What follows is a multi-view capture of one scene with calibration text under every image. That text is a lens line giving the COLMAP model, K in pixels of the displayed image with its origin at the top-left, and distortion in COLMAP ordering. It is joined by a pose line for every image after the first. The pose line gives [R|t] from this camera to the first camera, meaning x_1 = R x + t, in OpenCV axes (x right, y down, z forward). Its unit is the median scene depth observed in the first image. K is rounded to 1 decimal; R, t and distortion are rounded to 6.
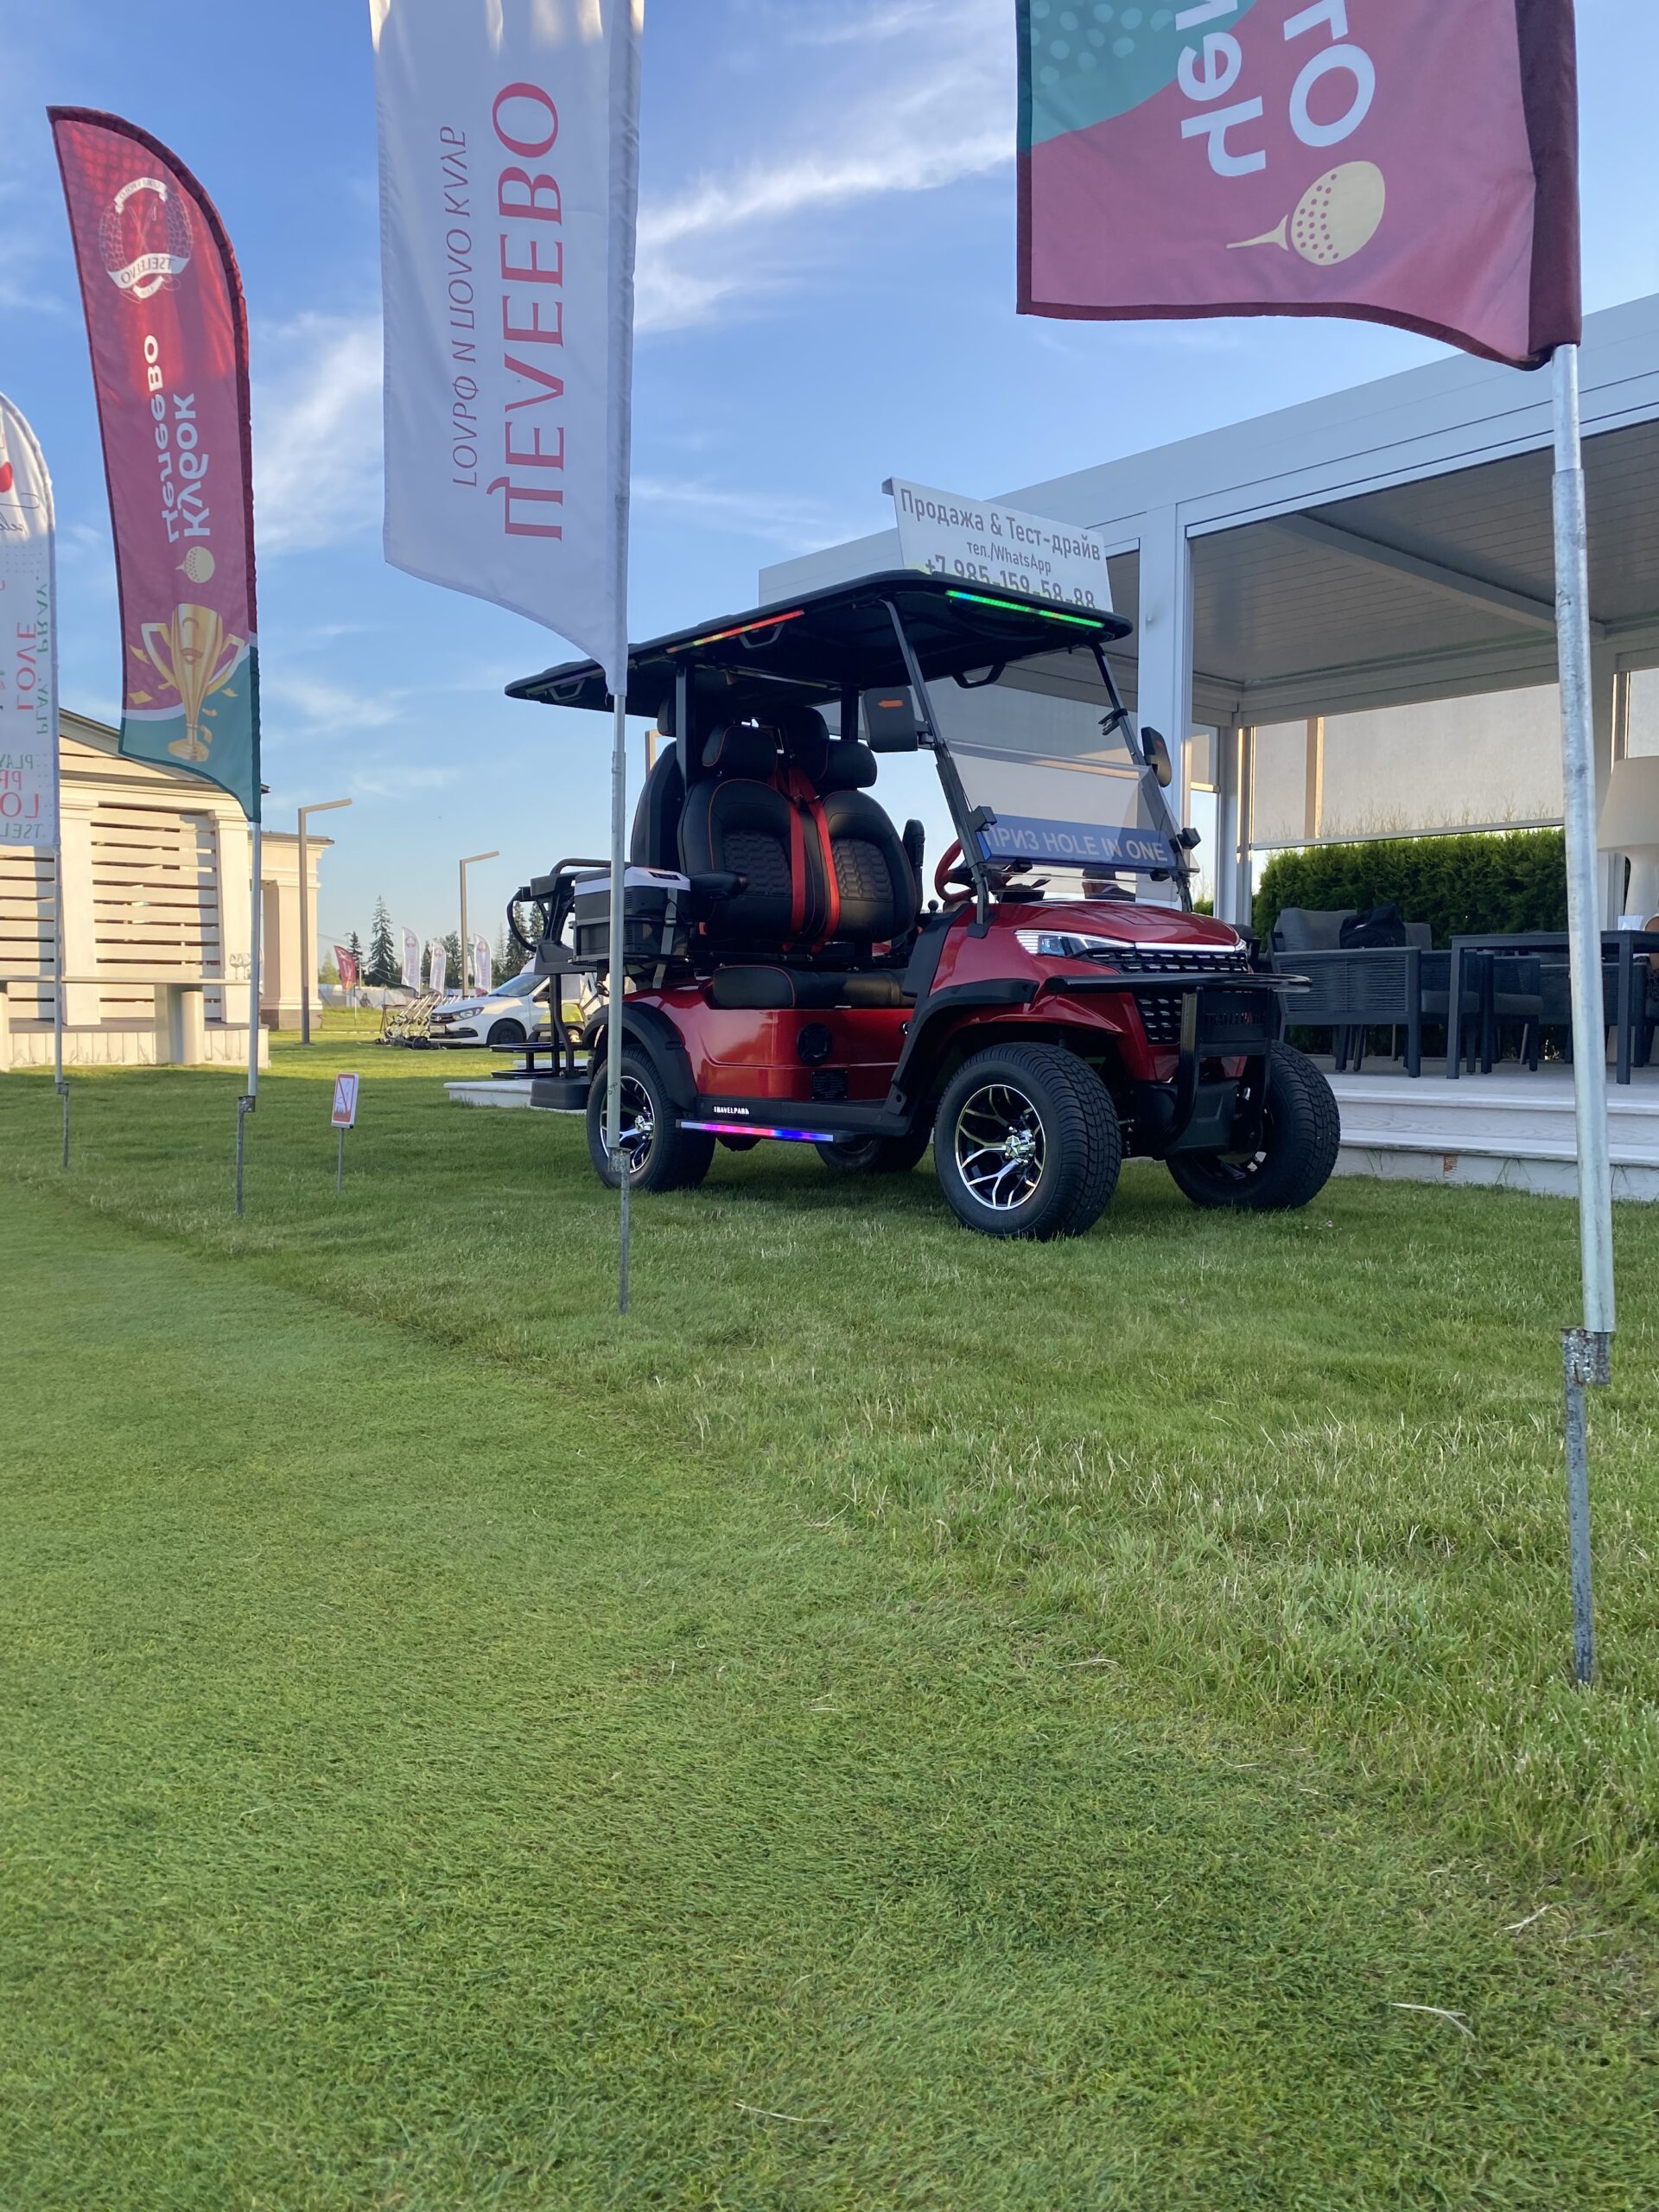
lens RADIAL K [[1813.7, 0, 819.9], [0, 1813.7, 1124.7], [0, 0, 1]] dist [0.057281, -0.036296]
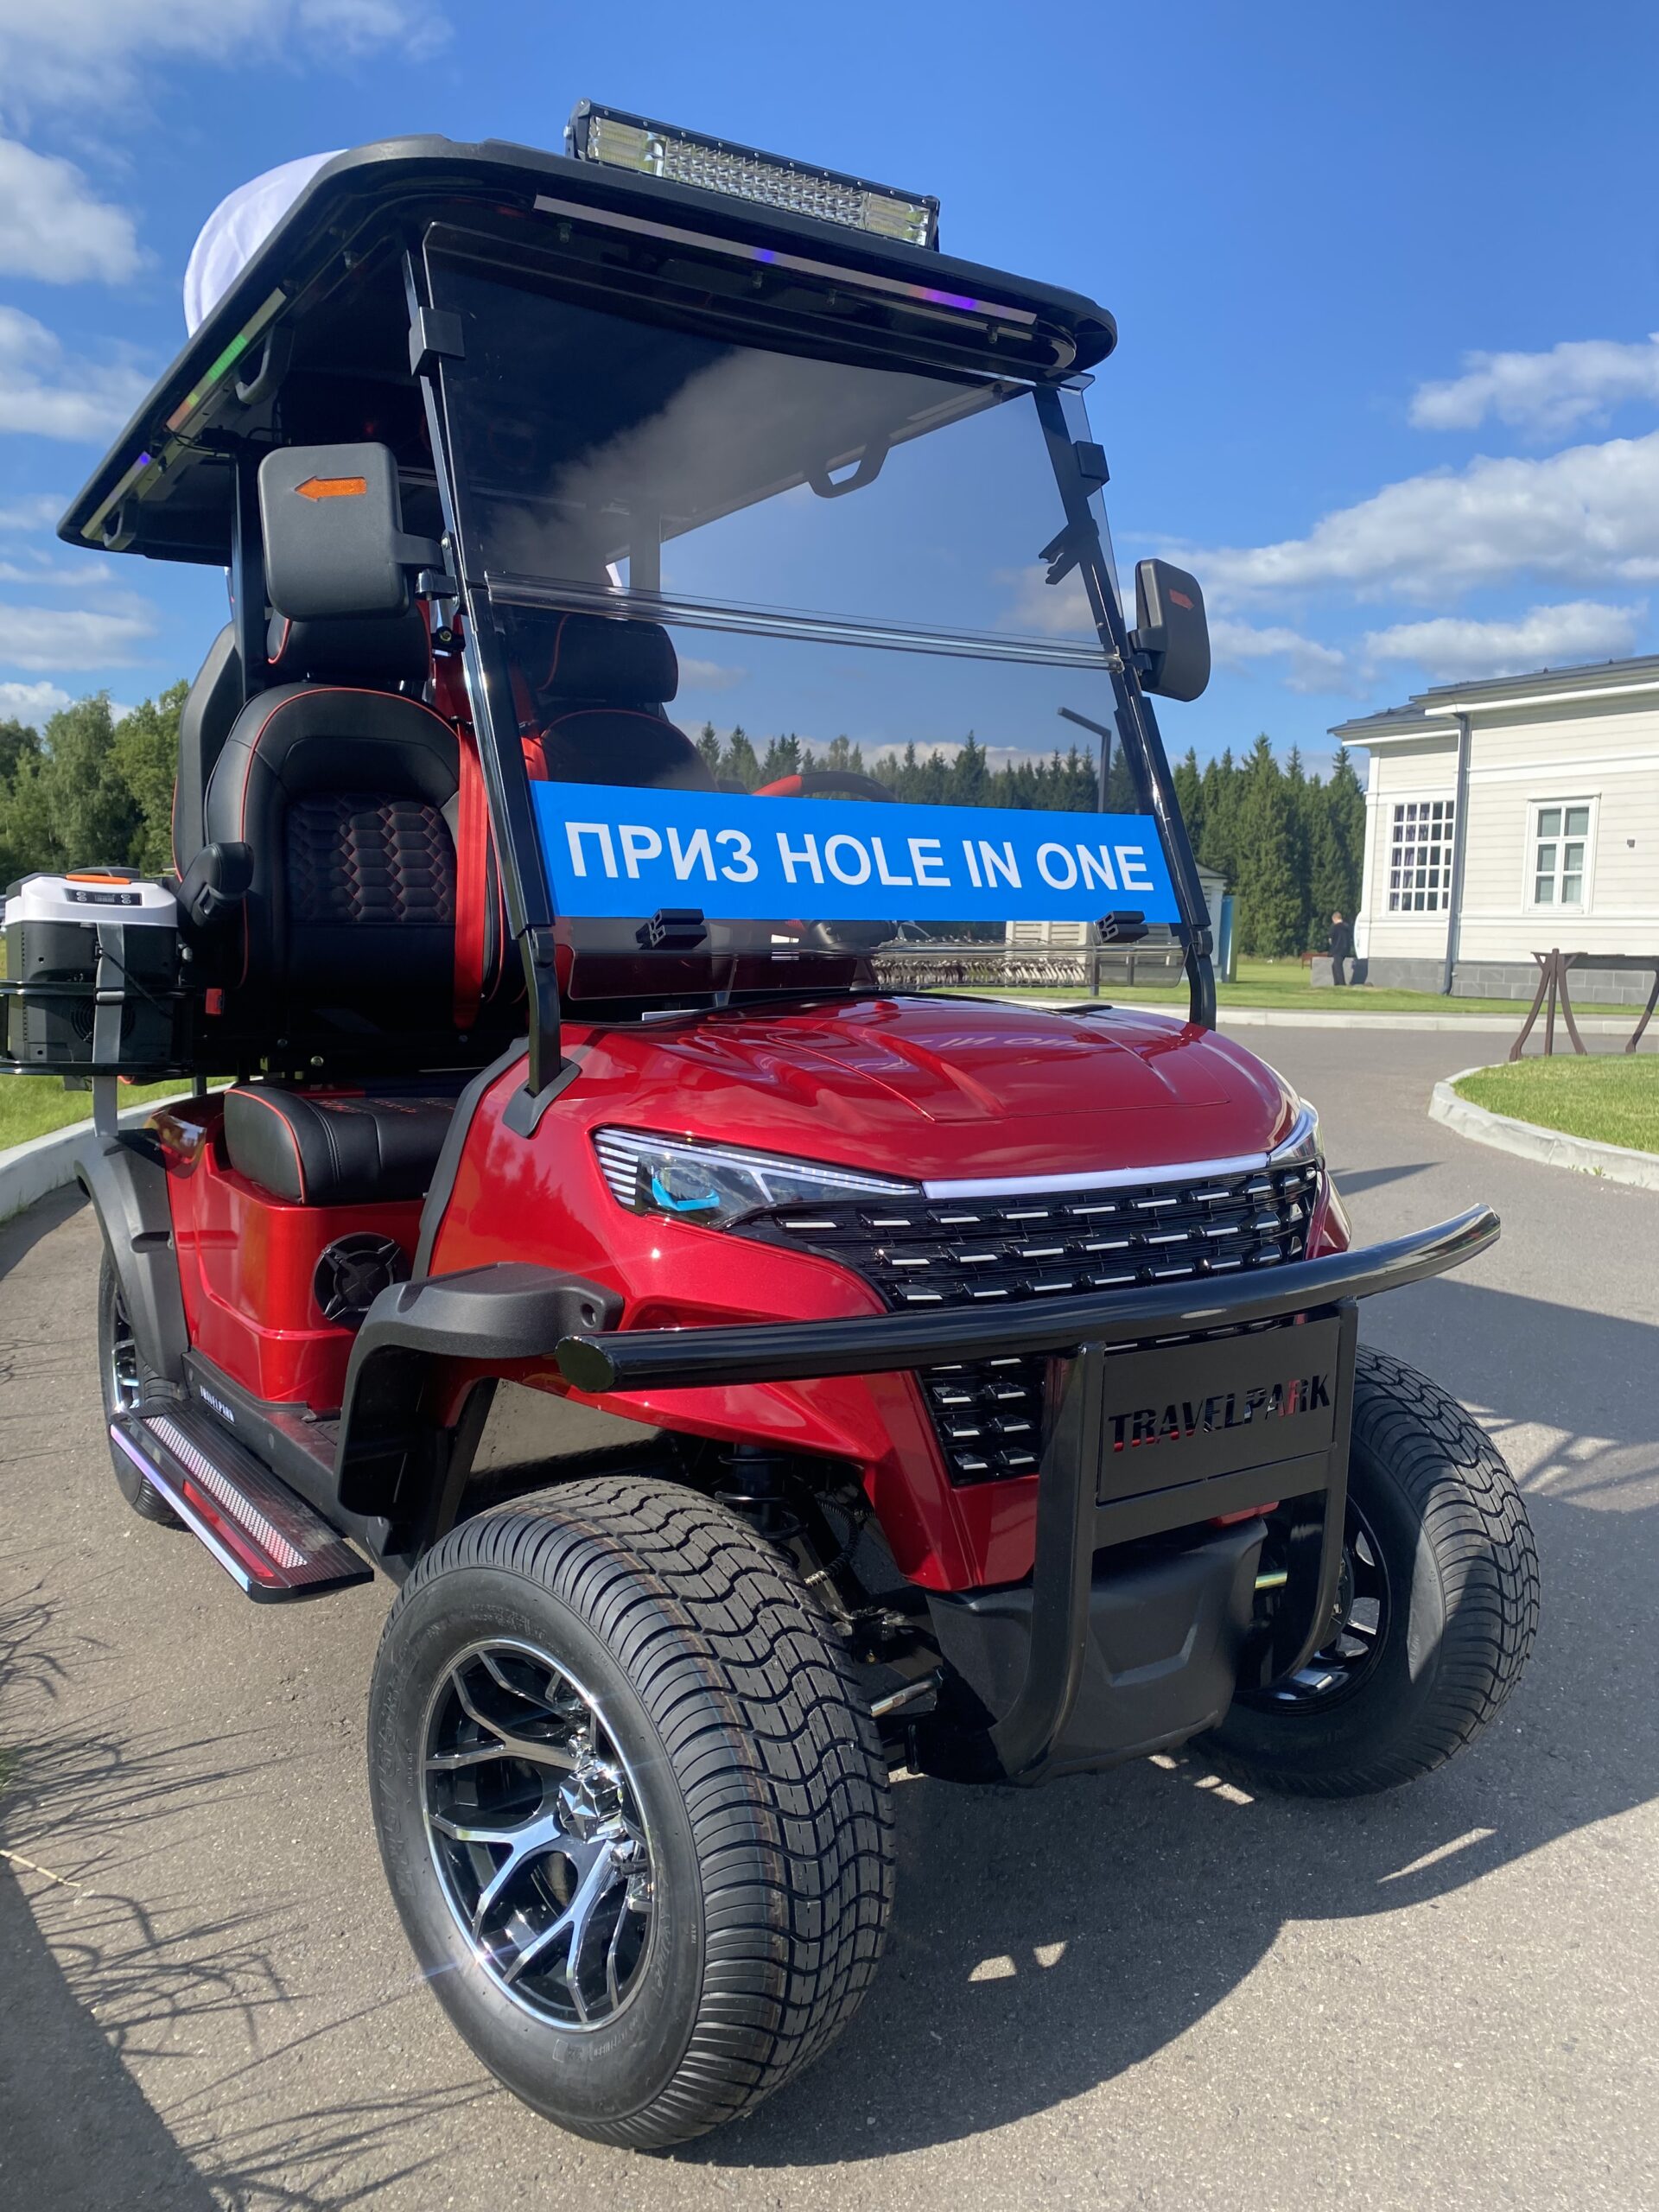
lens RADIAL K [[1813.7, 0, 815.1], [0, 1813.7, 1095.4], [0, 0, 1]] dist [0.057281, -0.036296]
pose [[0.989180, 0.026635, -0.144270, 0.173948], [-0.021710, 0.999130, 0.035605, -0.109906], [0.145092, -0.032088, 0.988898, 0.571153]]
